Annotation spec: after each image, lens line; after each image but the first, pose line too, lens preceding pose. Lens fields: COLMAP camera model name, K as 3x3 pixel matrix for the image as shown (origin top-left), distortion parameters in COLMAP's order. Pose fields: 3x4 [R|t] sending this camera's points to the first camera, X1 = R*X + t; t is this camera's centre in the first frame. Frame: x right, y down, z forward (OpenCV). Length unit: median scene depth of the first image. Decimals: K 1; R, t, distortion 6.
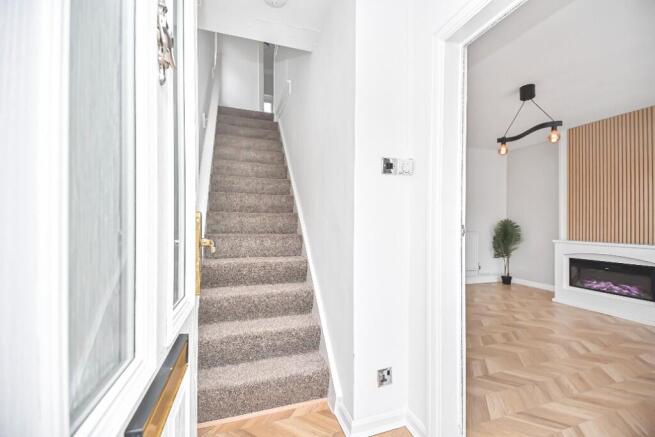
lens RADIAL K [[281.7, 0, 329.0], [0, 281.7, 222.5], [0, 0, 1]] dist [0.019343, -0.014662]
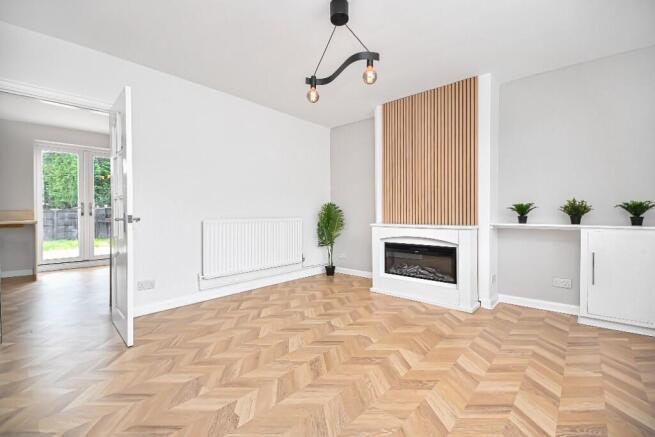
lens RADIAL K [[283.6, 0, 331.6], [0, 283.6, 216.2], [0, 0, 1]] dist [0.018778, -0.000333]
pose [[0.863521, -0.010472, 0.504204, 0.236900], [0.007139, 0.999938, 0.008541, 0.030306], [-0.504262, -0.003776, 0.863543, 0.293846]]
